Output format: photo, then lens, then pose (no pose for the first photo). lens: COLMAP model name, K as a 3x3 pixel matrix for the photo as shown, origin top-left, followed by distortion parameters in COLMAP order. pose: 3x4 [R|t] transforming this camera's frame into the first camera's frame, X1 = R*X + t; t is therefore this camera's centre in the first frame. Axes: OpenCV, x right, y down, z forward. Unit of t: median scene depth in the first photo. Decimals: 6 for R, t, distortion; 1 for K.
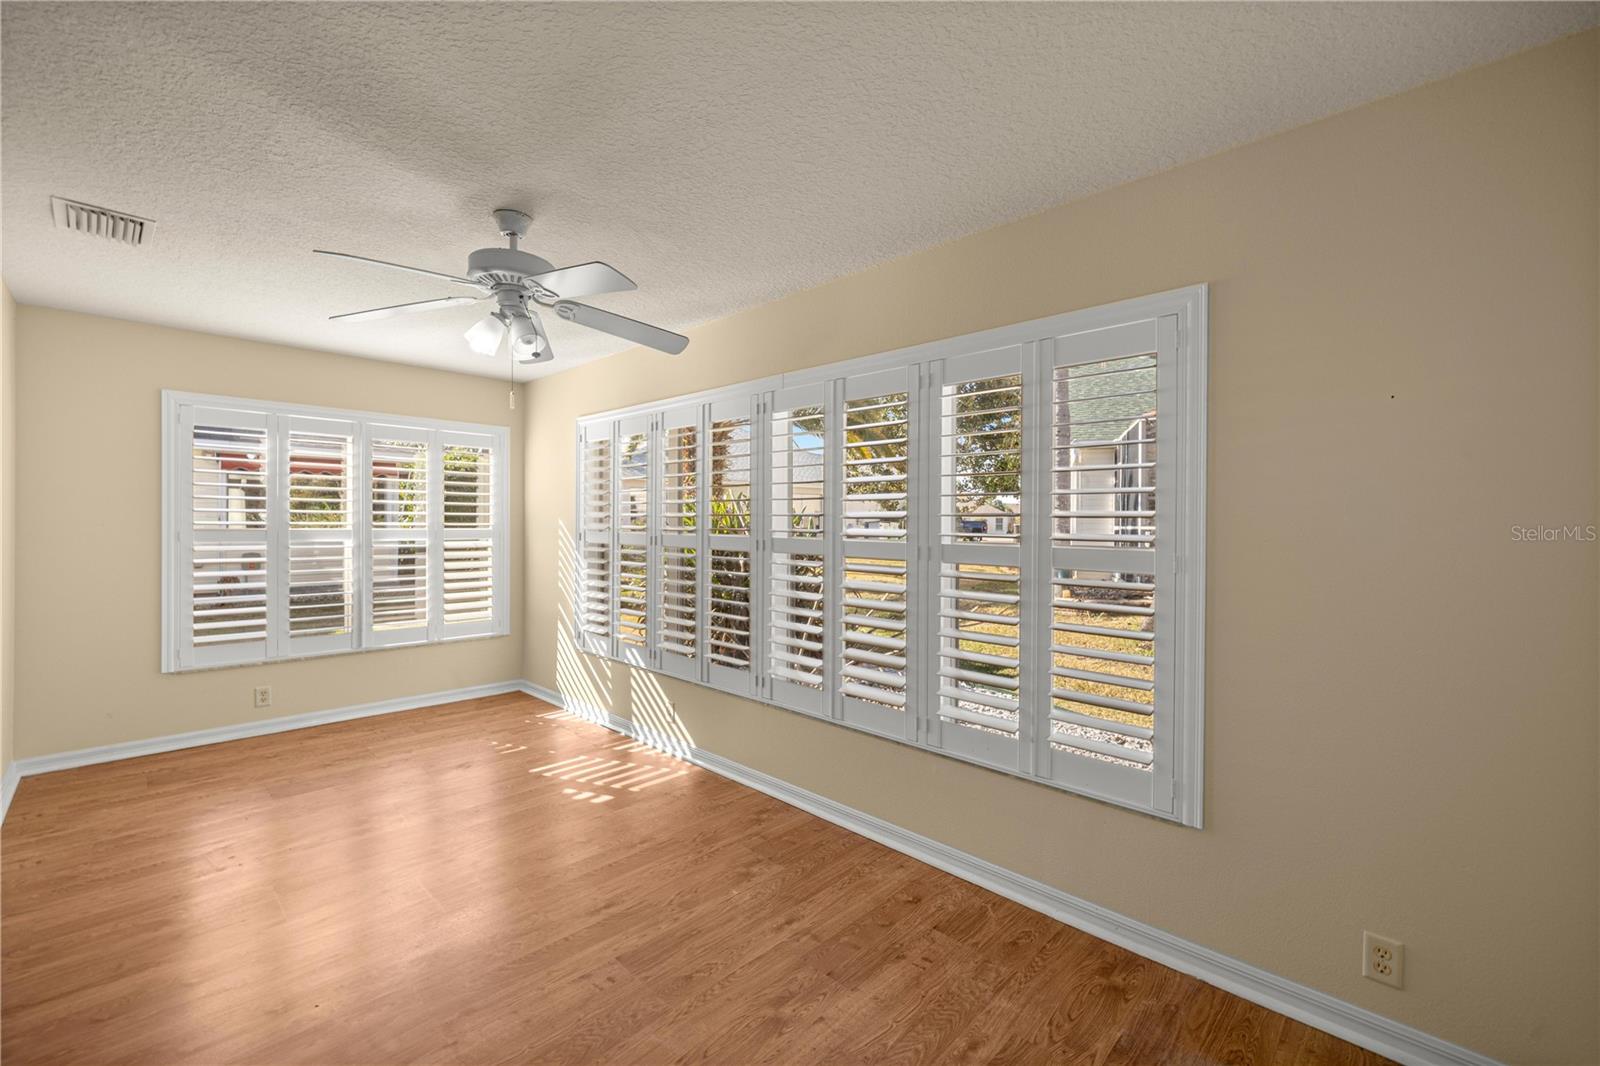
lens RADIAL K [[676.3, 0, 800.2], [0, 676.3, 524.1], [0, 0, 1]] dist [-0.001148, -0.000237]
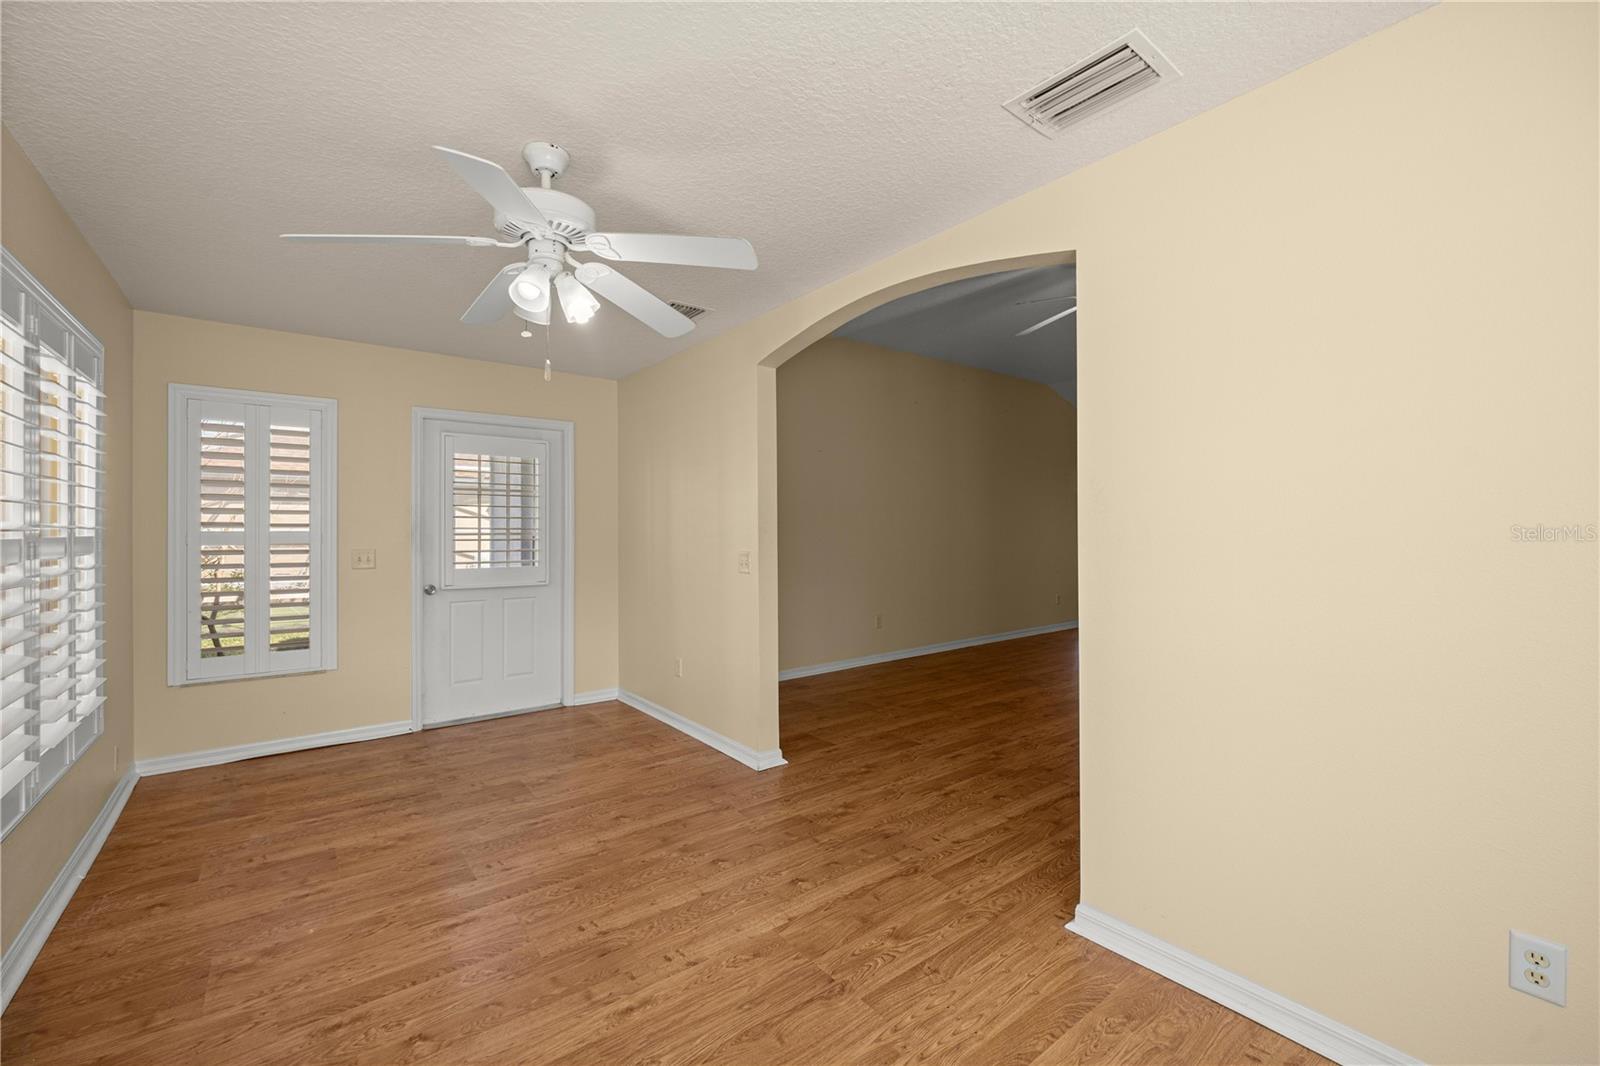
lens RADIAL K [[676.3, 0, 800.2], [0, 676.3, 524.1], [0, 0, 1]] dist [-0.001148, -0.000237]
pose [[-0.990816, -0.001863, 0.135206, -0.954189], [-0.002440, 0.999989, -0.004106, 0.014278], [-0.135196, -0.004398, -0.990809, 2.010435]]
